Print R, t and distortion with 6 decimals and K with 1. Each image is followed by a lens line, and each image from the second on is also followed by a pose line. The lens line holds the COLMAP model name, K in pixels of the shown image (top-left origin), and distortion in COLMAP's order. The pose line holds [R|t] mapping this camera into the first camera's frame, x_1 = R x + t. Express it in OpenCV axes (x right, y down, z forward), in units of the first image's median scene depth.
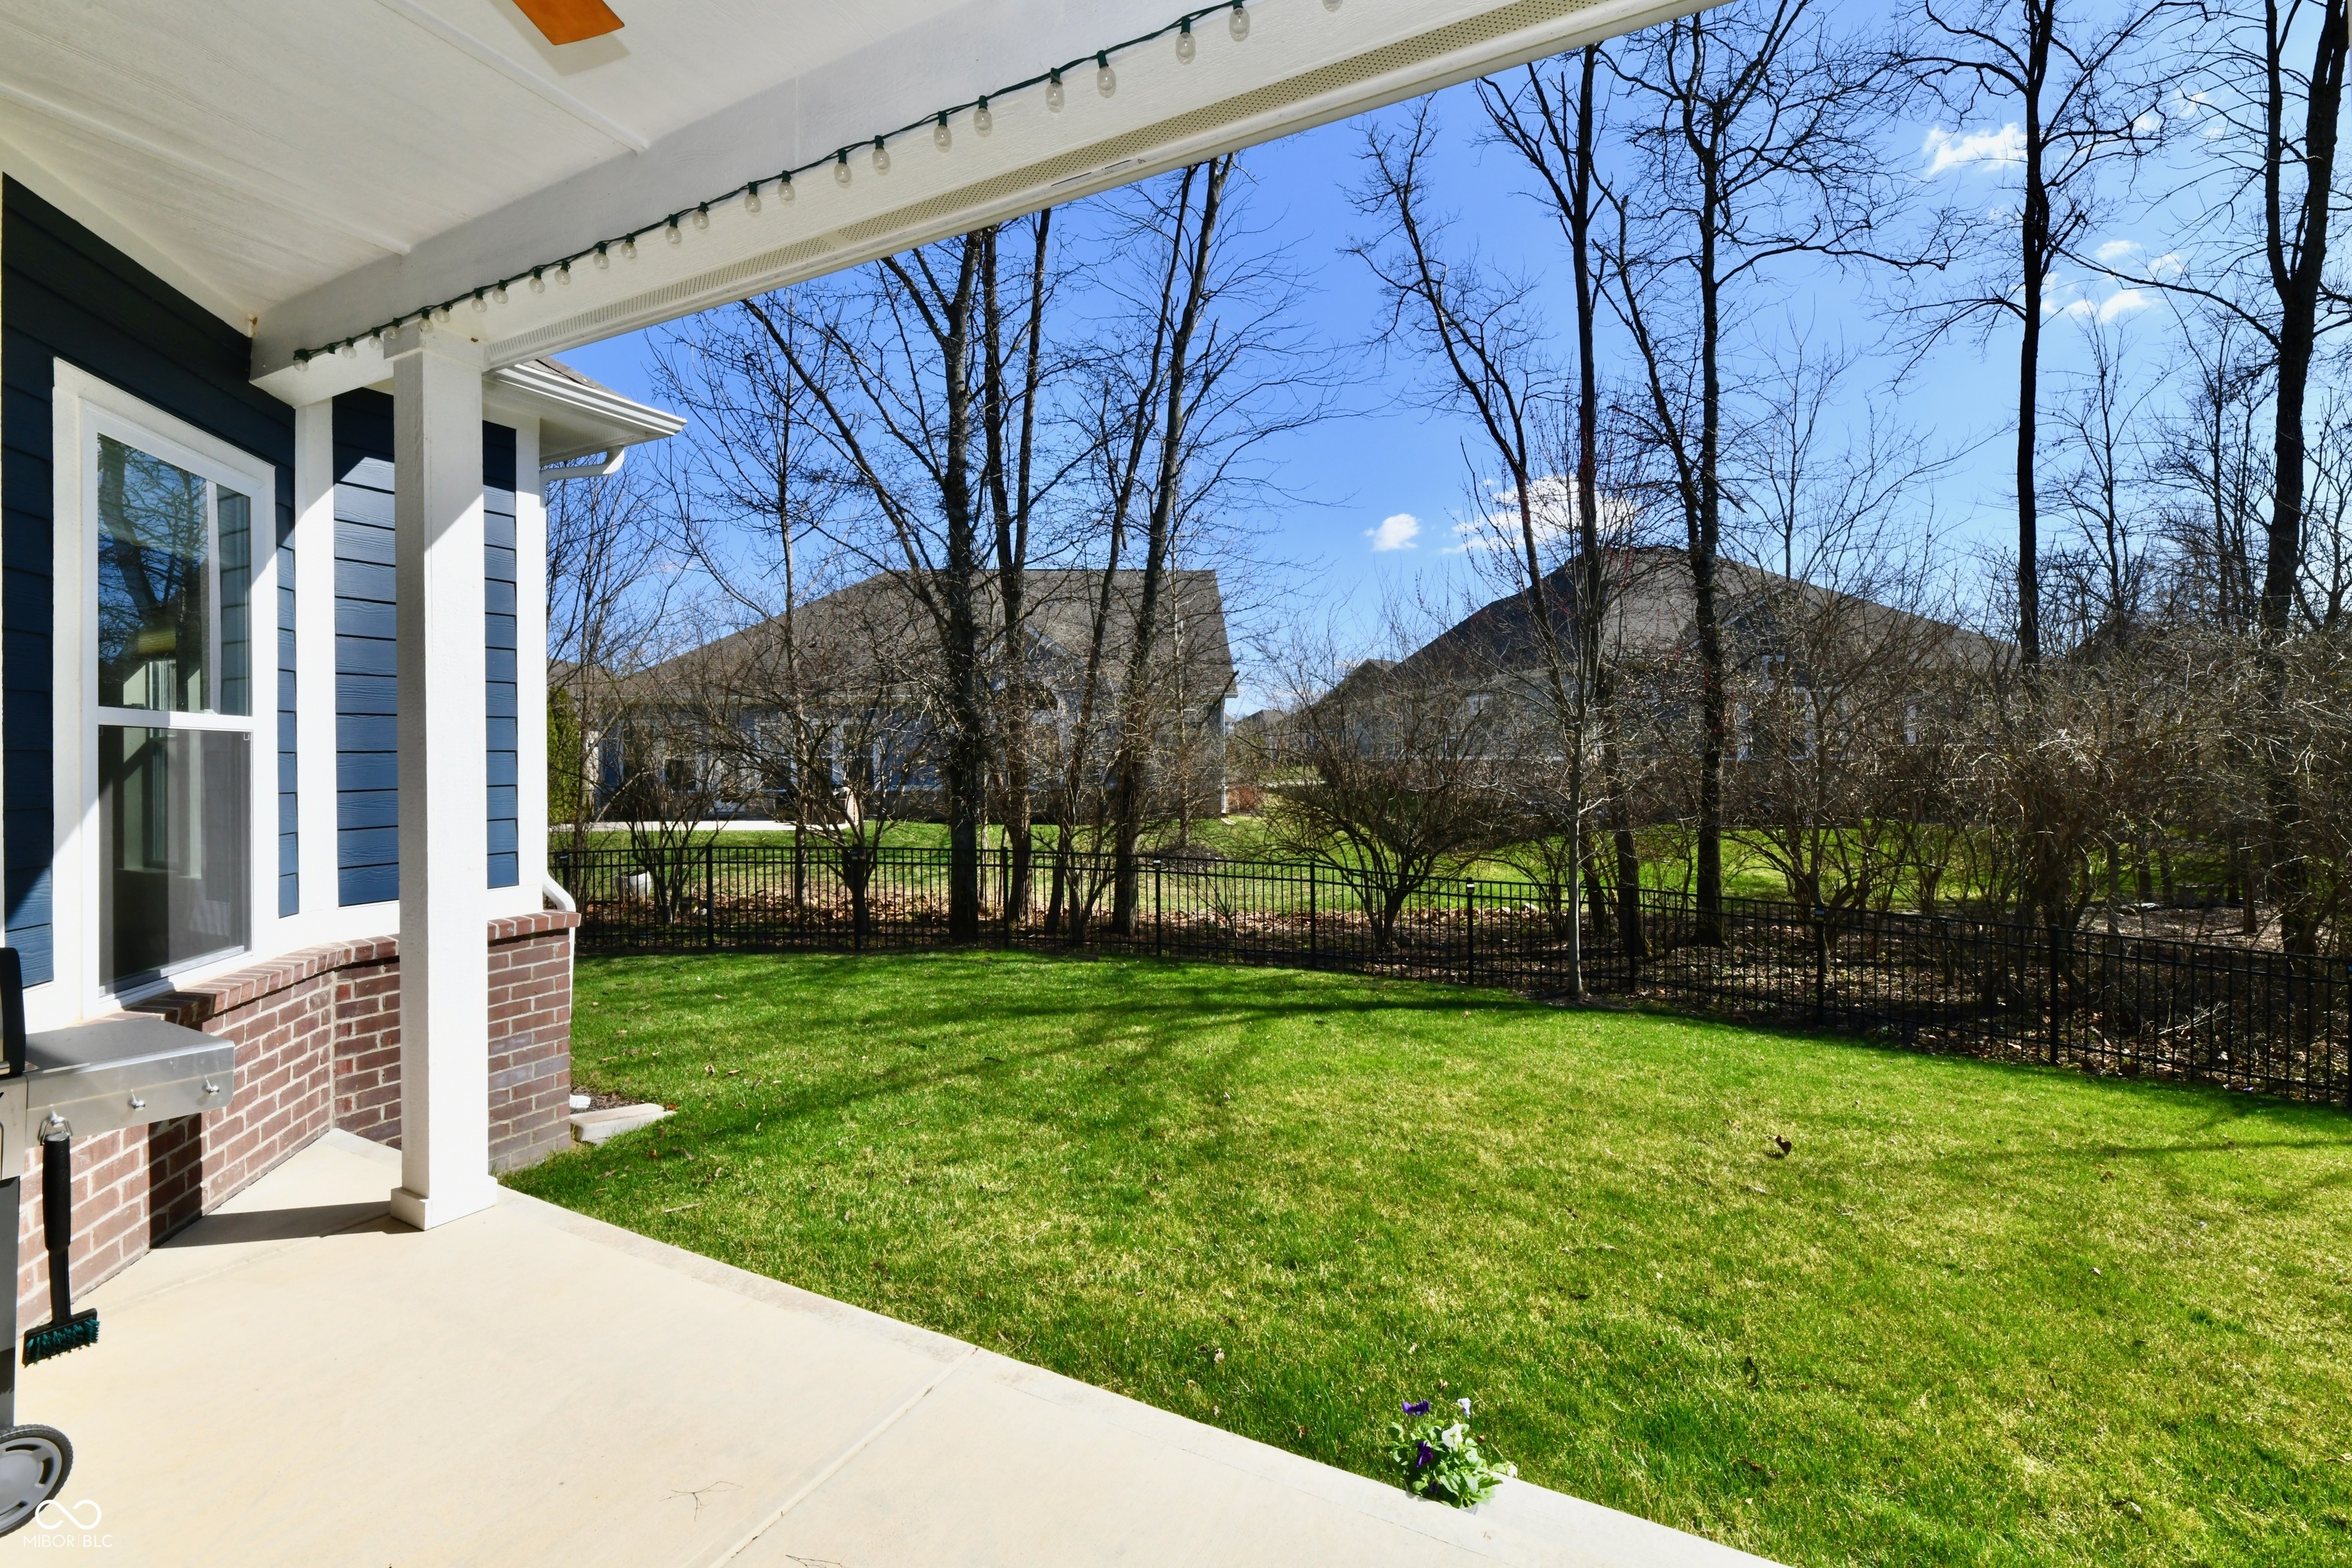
lens RADIAL K [[974.8, 0, 1180.3], [0, 974.8, 772.3], [0, 0, 1]] dist [-0.001217, -0.000243]
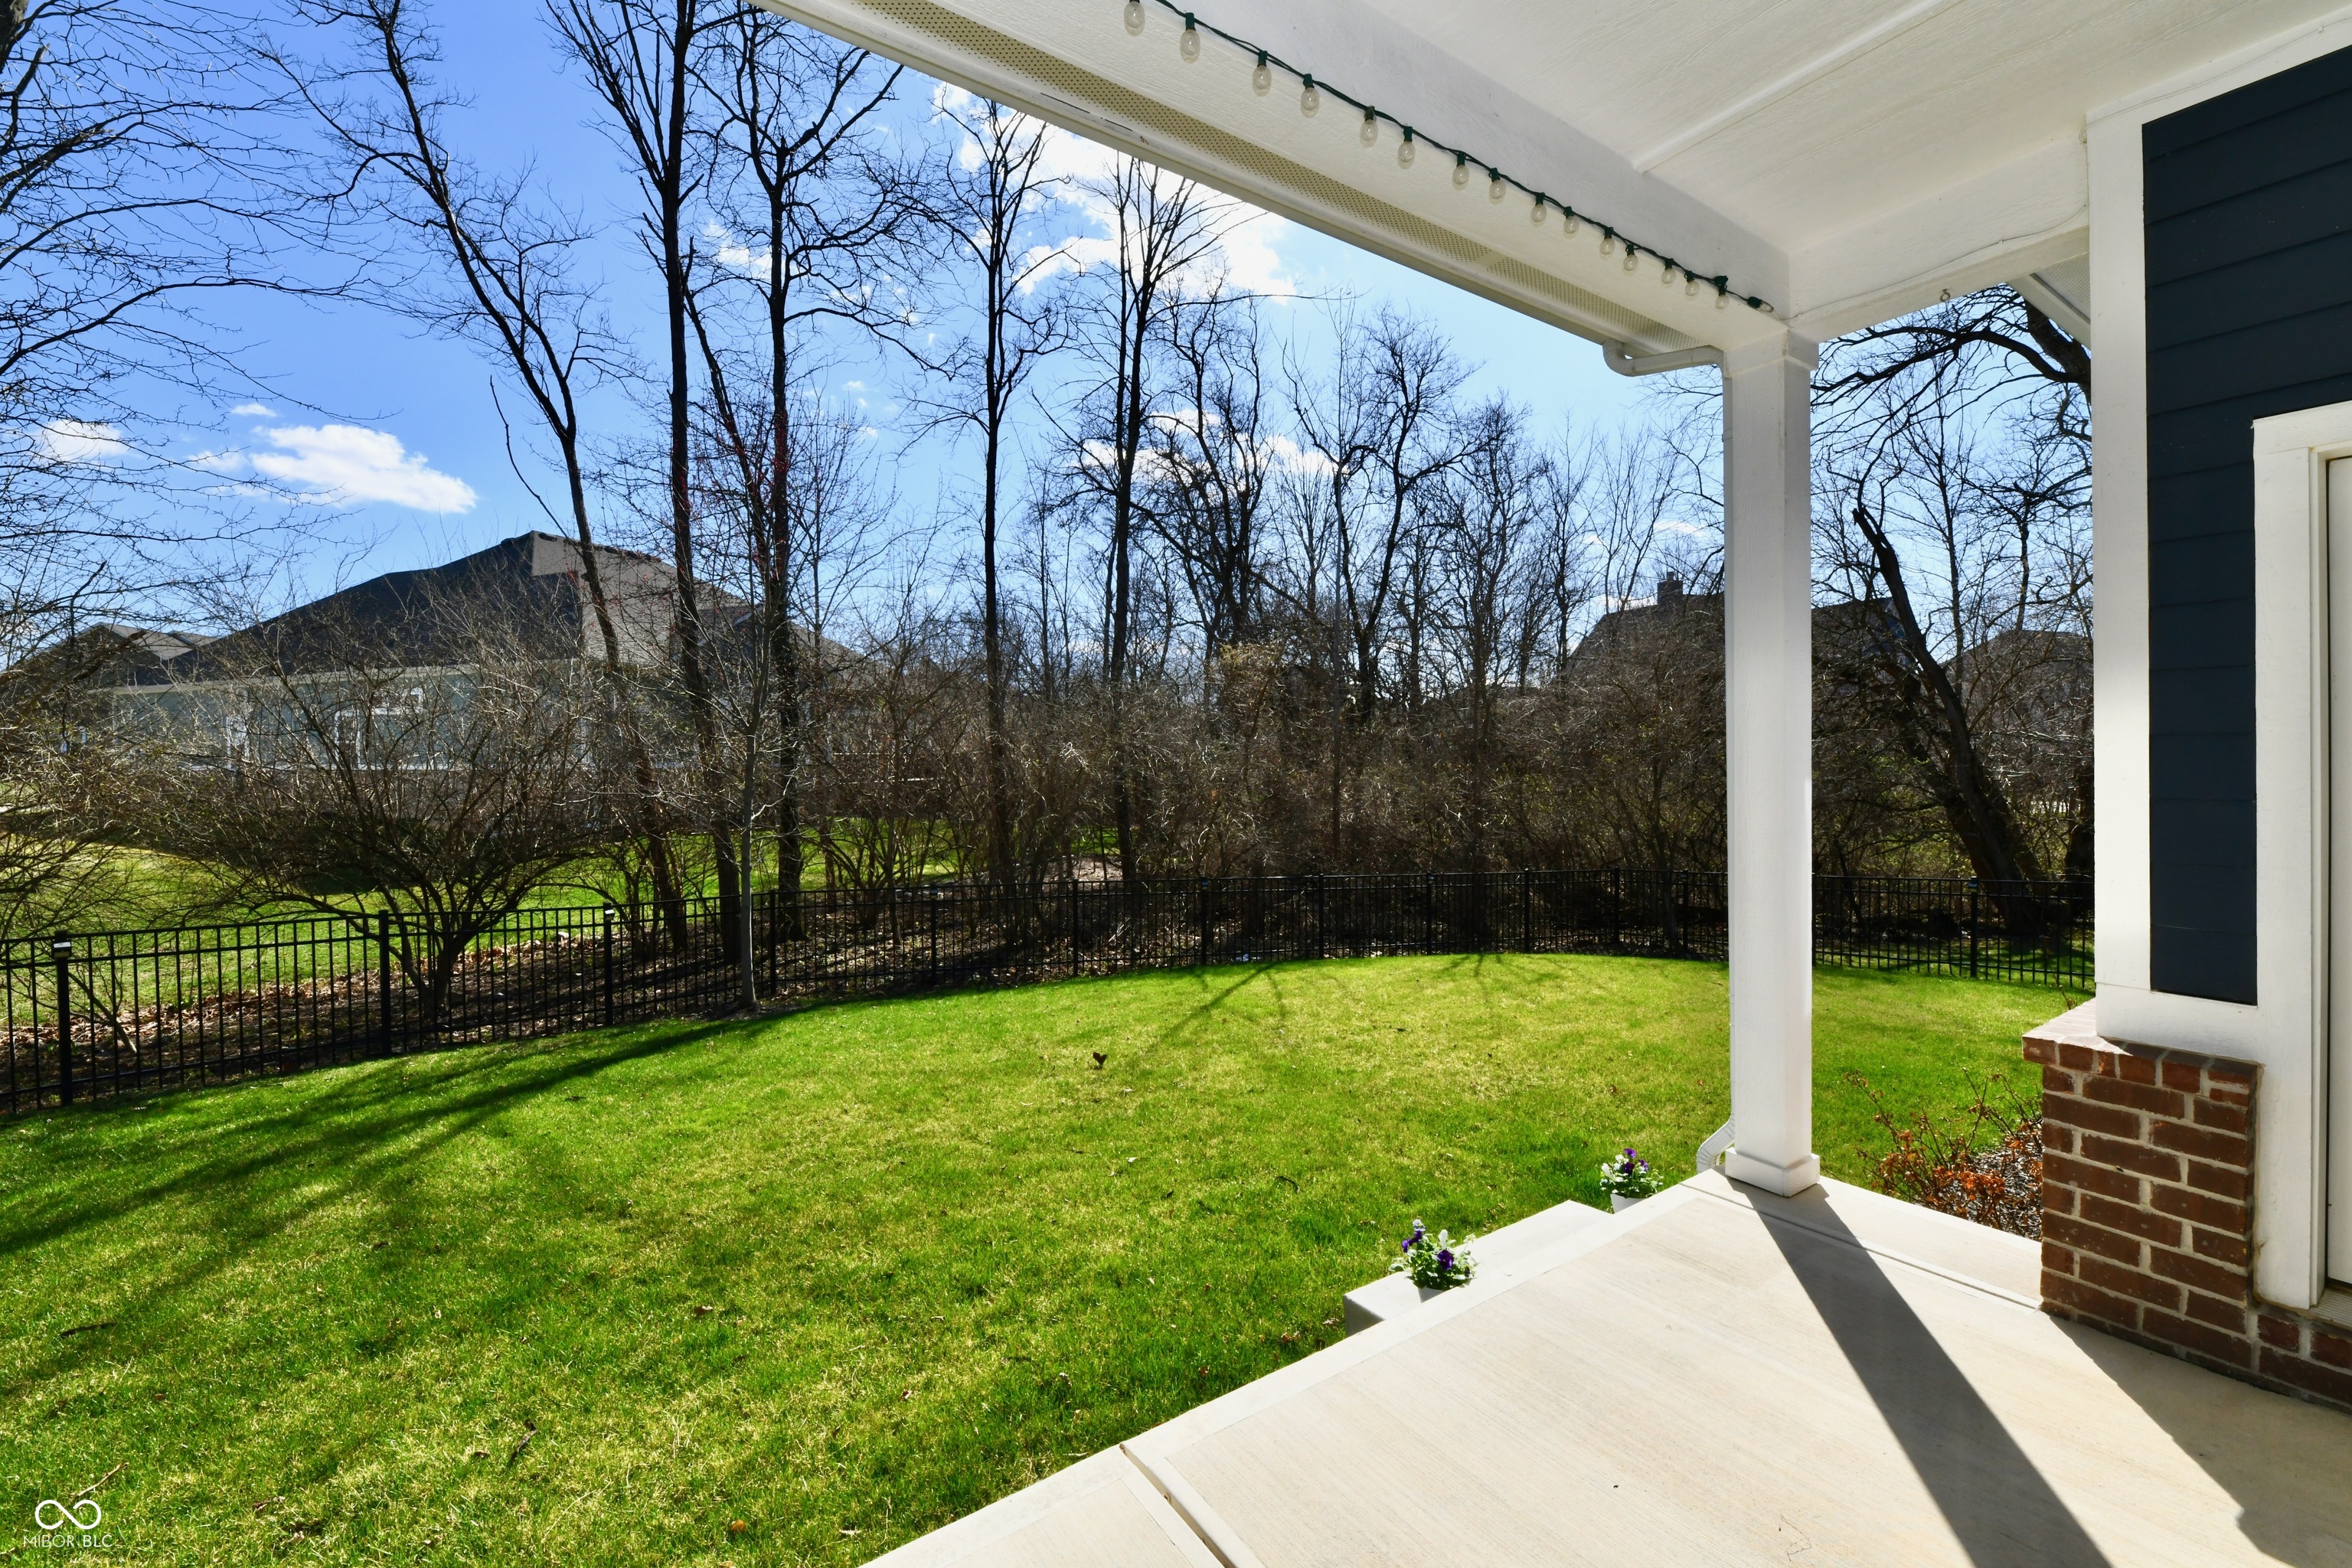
lens RADIAL K [[984.7, 0, 1176.0], [0, 984.7, 784.0], [0, 0, 1]] dist [-0.003523, -0.000535]
pose [[0.480129, -0.022697, 0.876904, -0.364239], [0.020458, 0.999683, 0.014674, -0.000700], [-0.876959, 0.010894, 0.480442, 0.210940]]
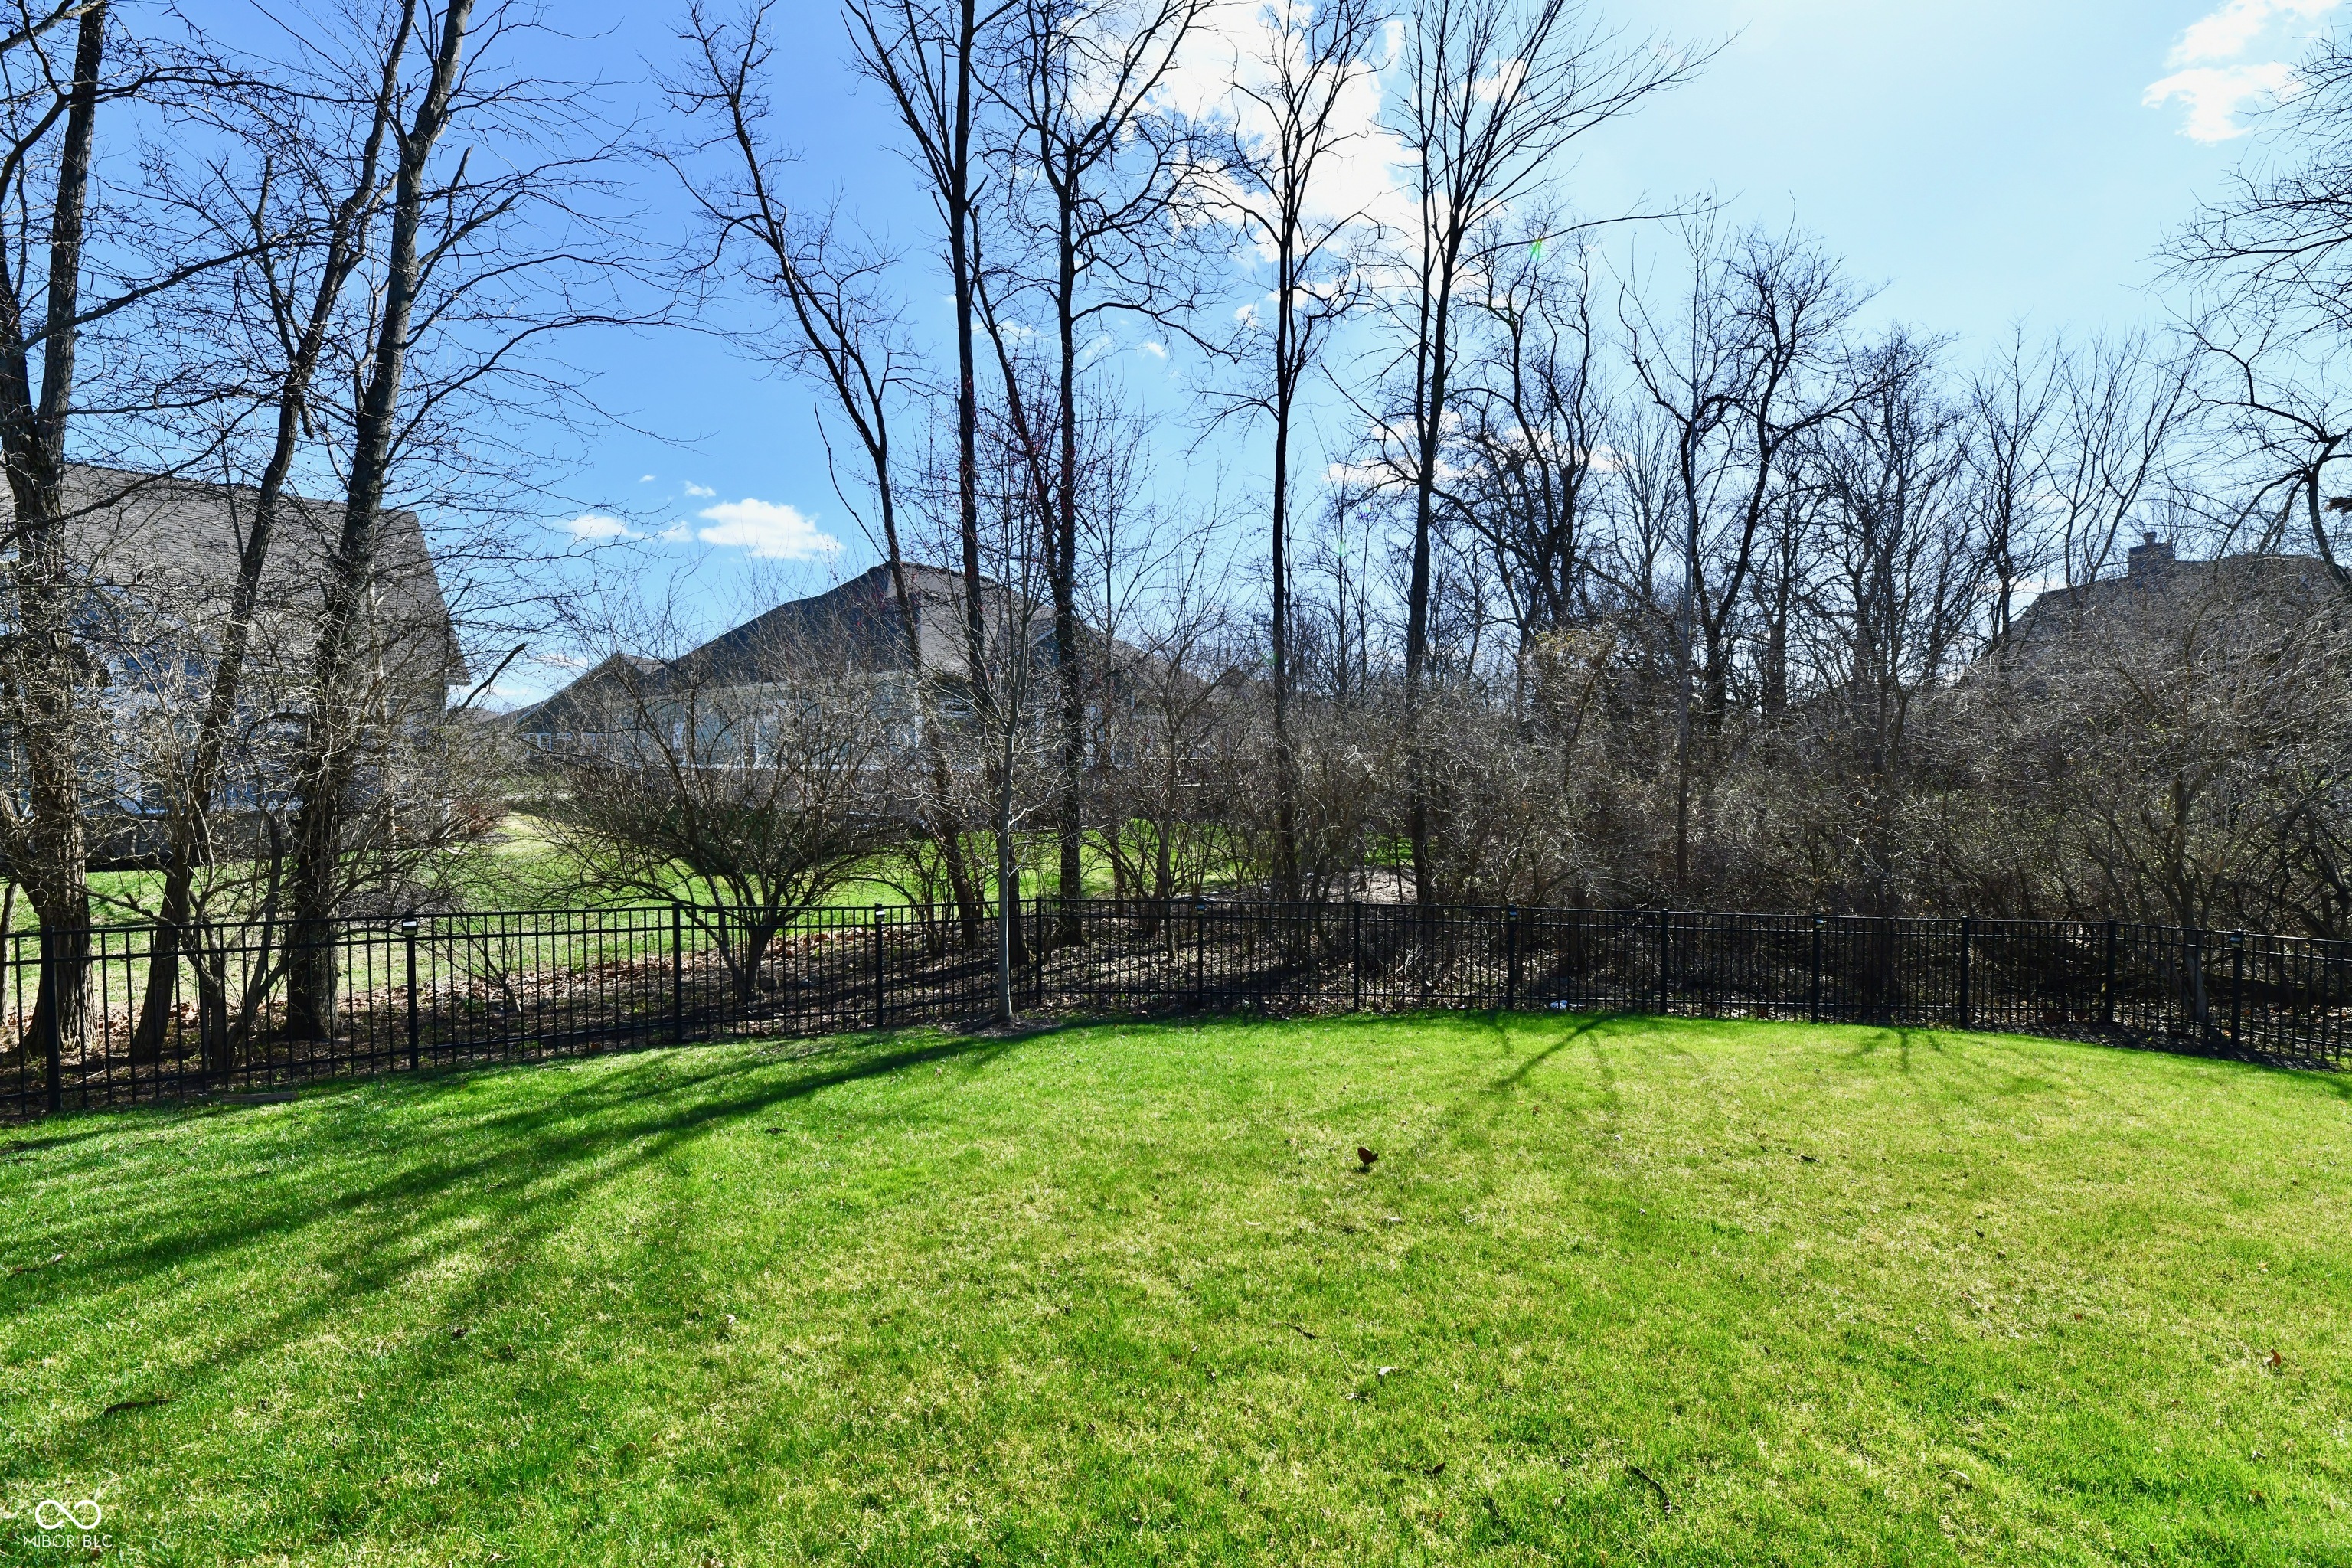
lens RADIAL K [[940.4, 0, 1175.3], [0, 940.4, 792.1], [0, 0, 1]] dist [-0.006768, -0.000056]
pose [[0.730855, -0.014532, 0.682378, -0.126389], [0.007509, 0.999884, 0.013252, -0.001924], [-0.682491, -0.004562, 0.730879, 0.330881]]
